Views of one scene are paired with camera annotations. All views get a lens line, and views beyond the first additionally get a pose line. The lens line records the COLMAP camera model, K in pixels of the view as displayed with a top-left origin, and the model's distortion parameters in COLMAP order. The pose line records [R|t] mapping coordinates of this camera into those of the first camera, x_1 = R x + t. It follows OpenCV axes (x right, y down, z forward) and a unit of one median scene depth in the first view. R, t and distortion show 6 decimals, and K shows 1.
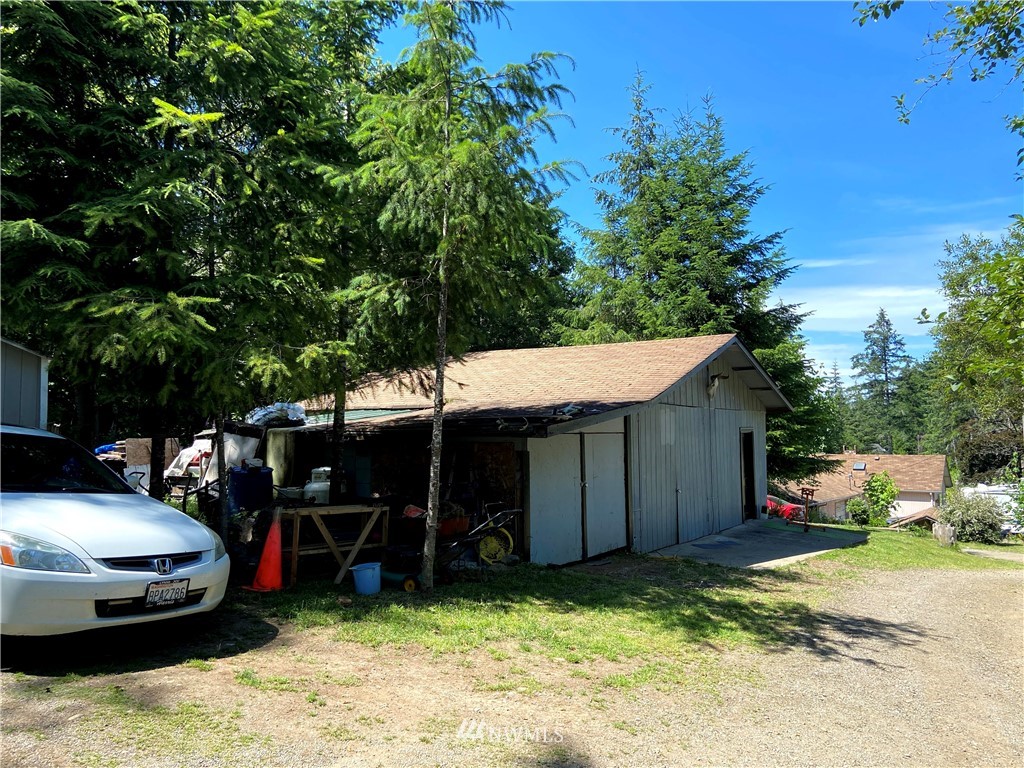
lens RADIAL K [[760.6, 0, 516.4], [0, 760.6, 382.9], [0, 0, 1]] dist [0.149784, -0.186985]
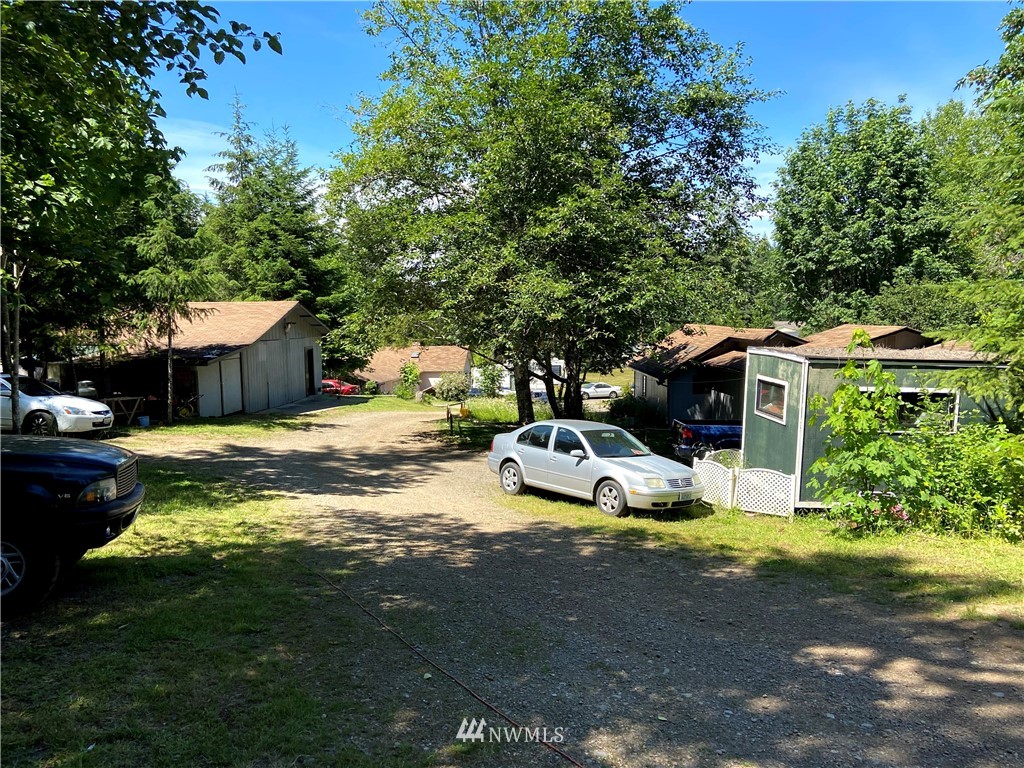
lens RADIAL K [[760.6, 0, 516.4], [0, 760.6, 382.9], [0, 0, 1]] dist [0.149784, -0.186985]
pose [[0.882454, -0.048401, 0.467901, -0.143188], [-0.022112, 0.989325, 0.144041, -0.145541], [-0.469878, -0.137456, 0.871964, -0.940950]]
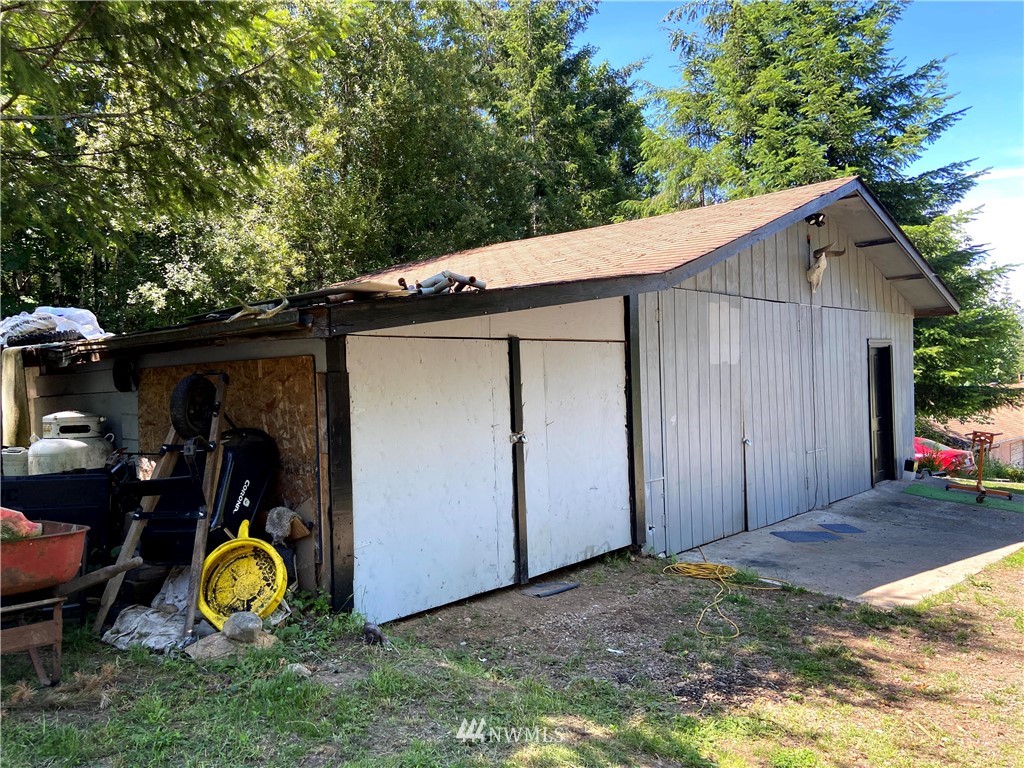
lens RADIAL K [[760.6, 0, 516.4], [0, 760.6, 382.9], [0, 0, 1]] dist [0.149784, -0.186985]
pose [[0.985760, -0.023540, -0.166502, 0.118138], [0.035891, 0.996790, 0.071563, 0.040556], [0.164283, -0.076520, 0.983441, 0.341009]]
